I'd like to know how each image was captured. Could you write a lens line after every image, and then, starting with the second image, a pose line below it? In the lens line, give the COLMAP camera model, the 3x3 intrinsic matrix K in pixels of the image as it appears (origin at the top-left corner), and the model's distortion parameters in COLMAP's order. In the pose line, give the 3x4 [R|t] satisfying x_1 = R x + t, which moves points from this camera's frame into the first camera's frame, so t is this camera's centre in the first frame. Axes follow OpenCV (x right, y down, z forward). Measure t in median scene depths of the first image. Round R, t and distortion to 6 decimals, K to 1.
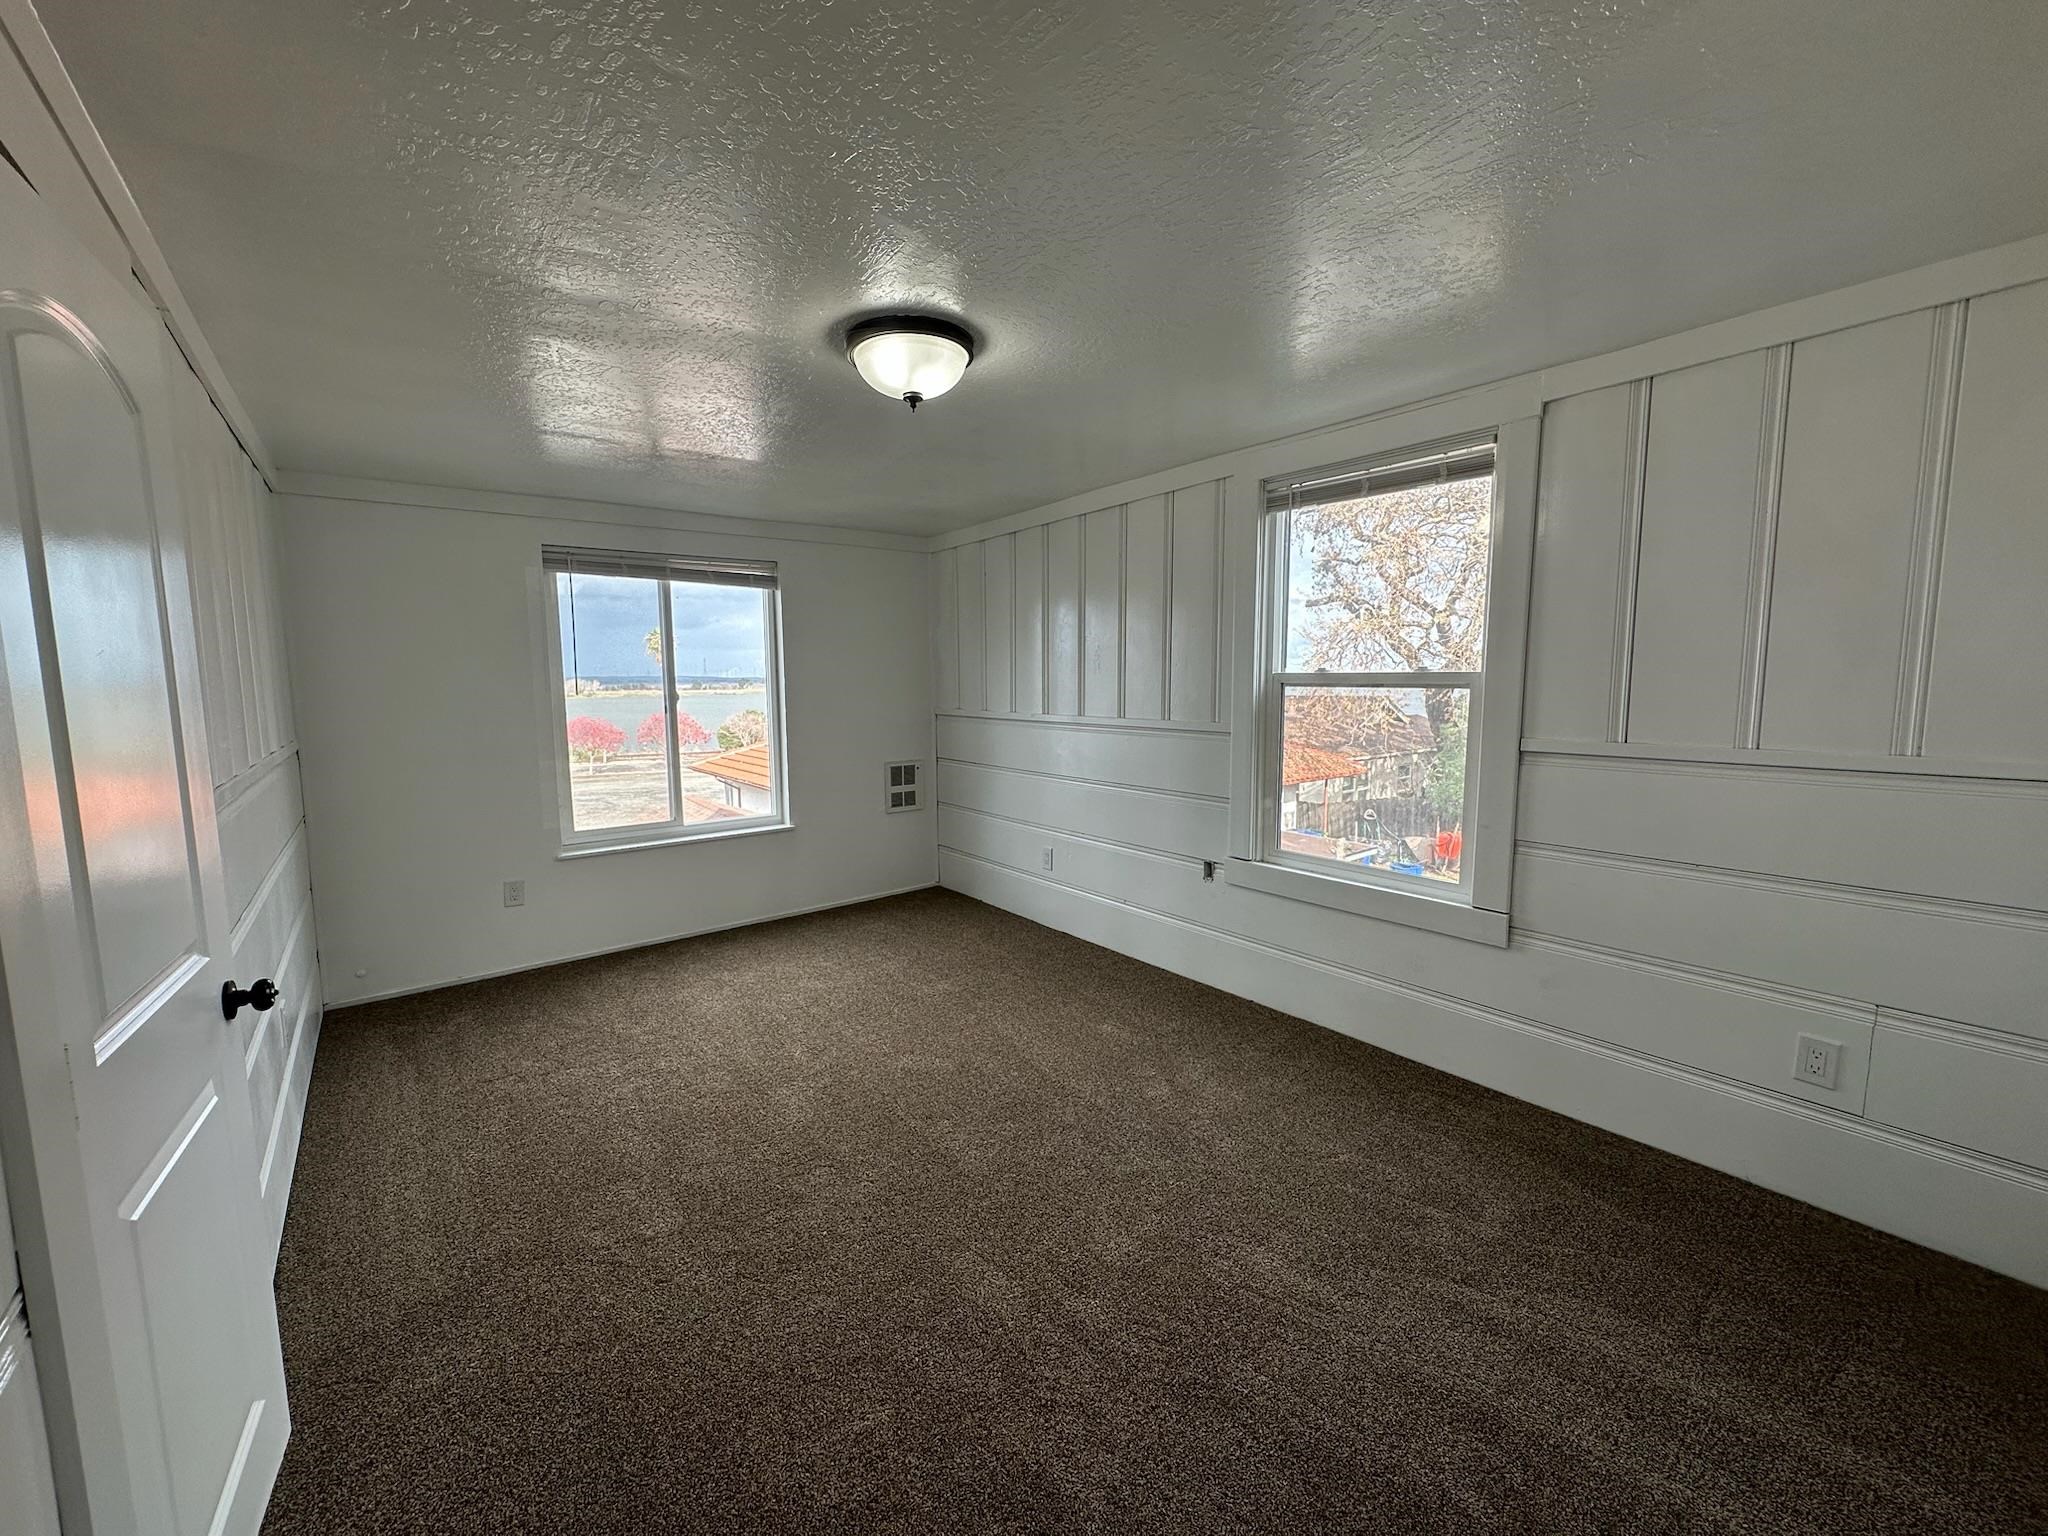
lens RADIAL K [[815.9, 0, 1017.8], [0, 815.9, 768.3], [0, 0, 1]] dist [-0.006245, 0.001385]
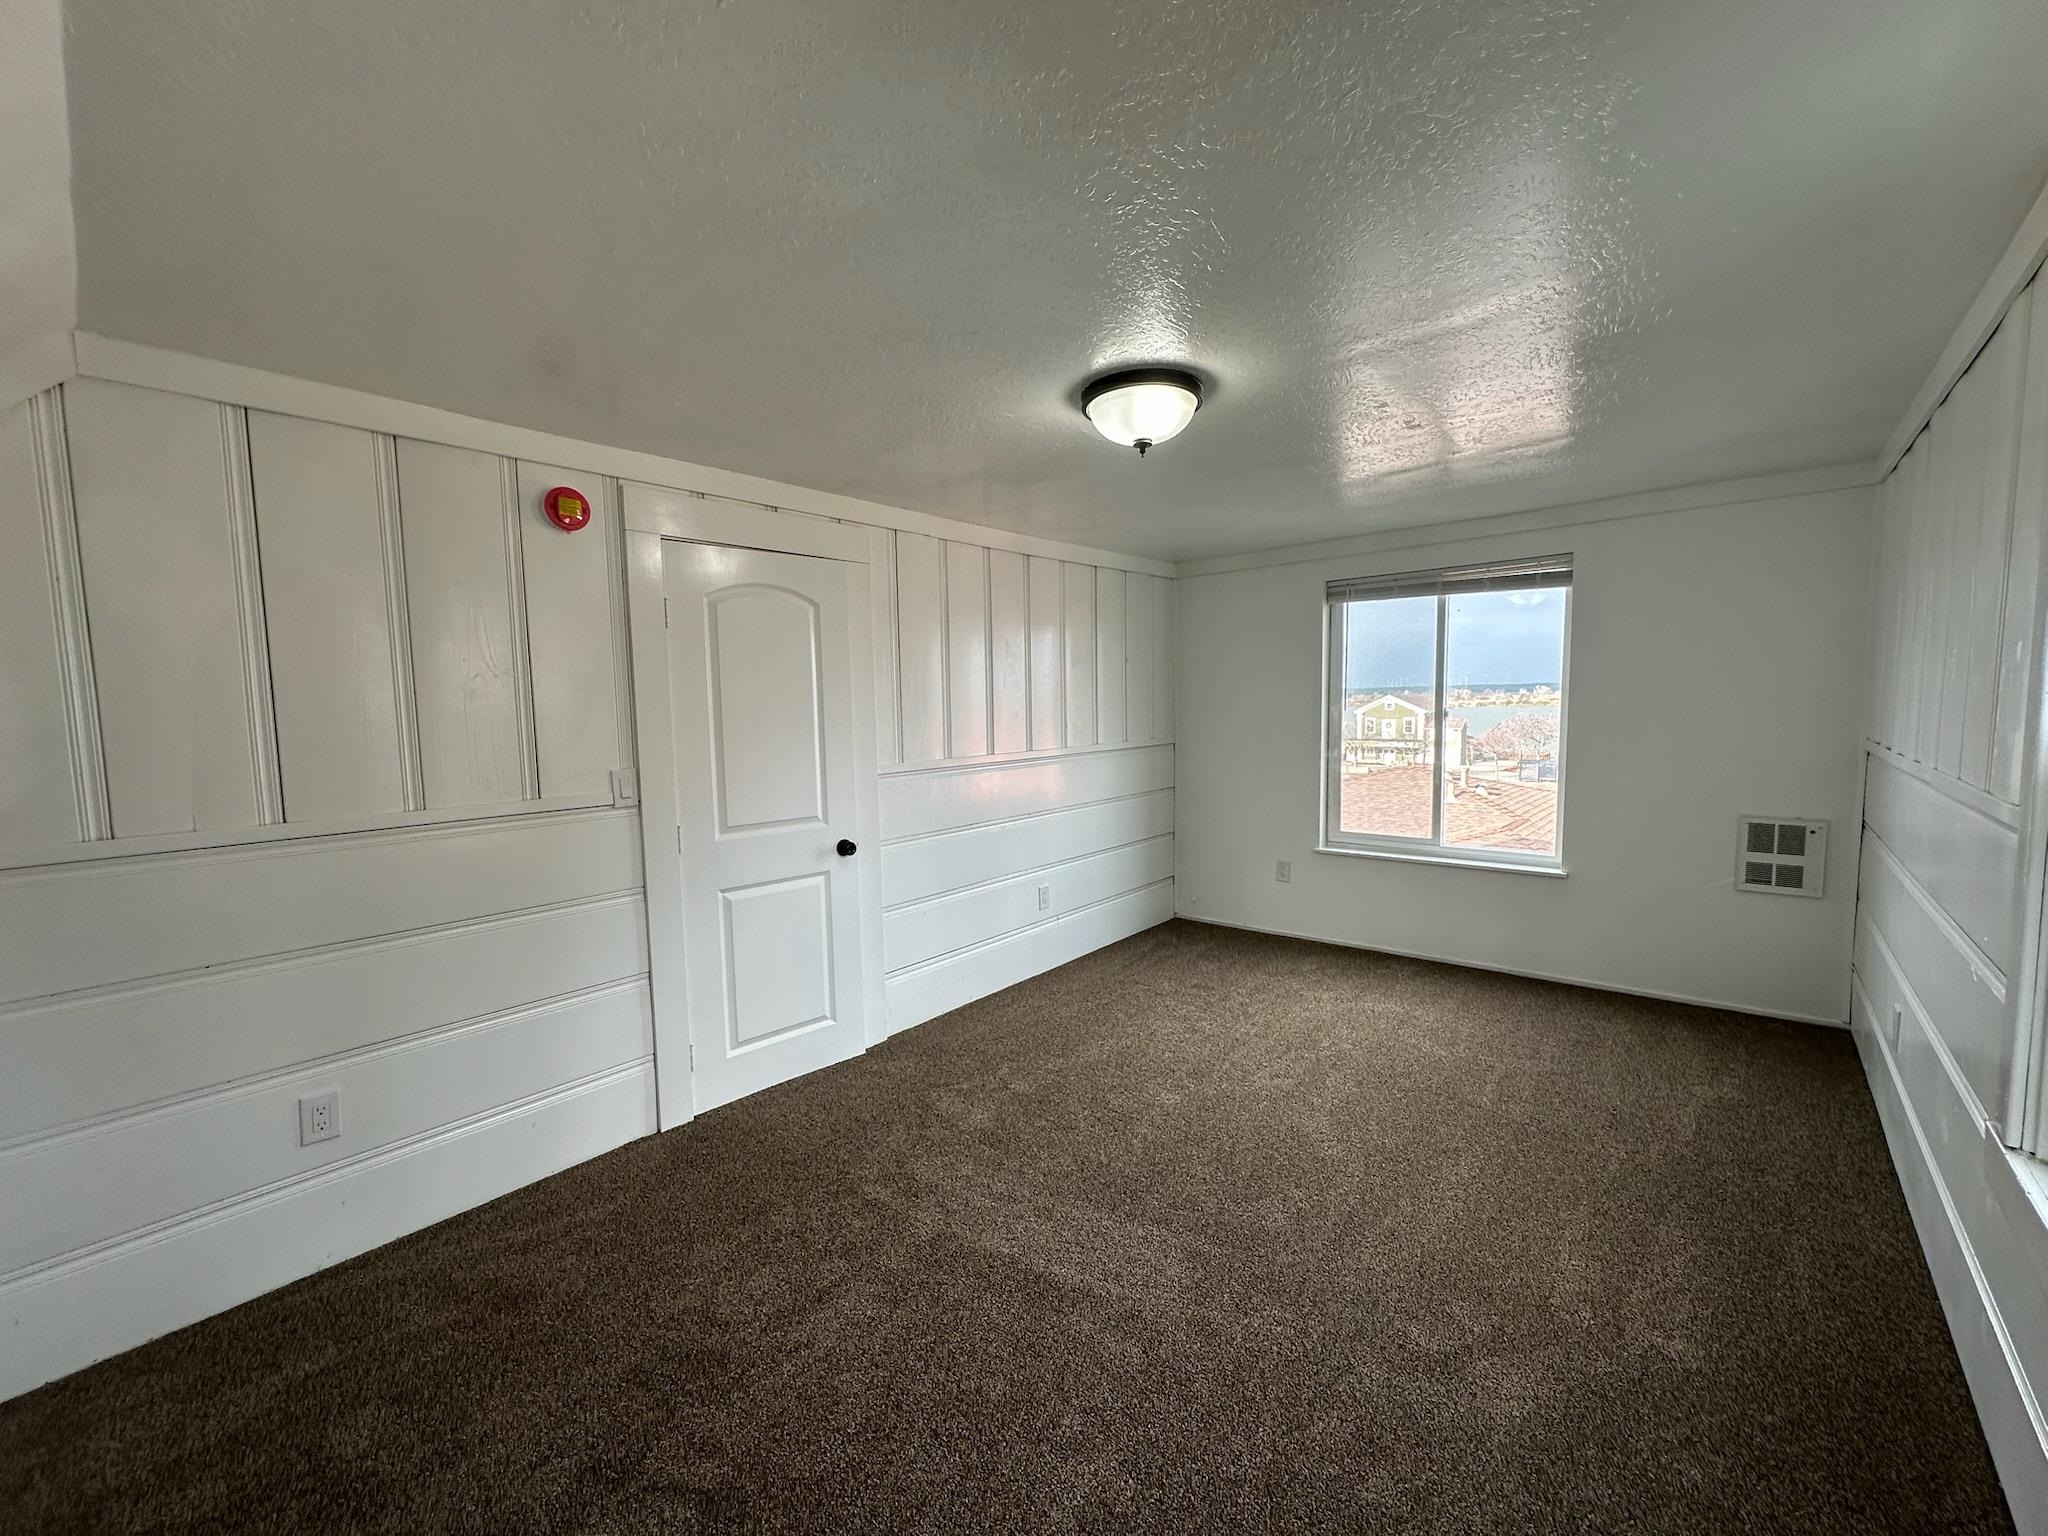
lens RADIAL K [[815.9, 0, 1031.9], [0, 815.9, 768.2], [0, 0, 1]] dist [-0.006245, 0.001385]
pose [[0.200912, 0.088644, -0.975590, 0.439686], [-0.088600, 0.993460, 0.072022, -0.049999], [0.975594, 0.071967, 0.207452, 0.323172]]
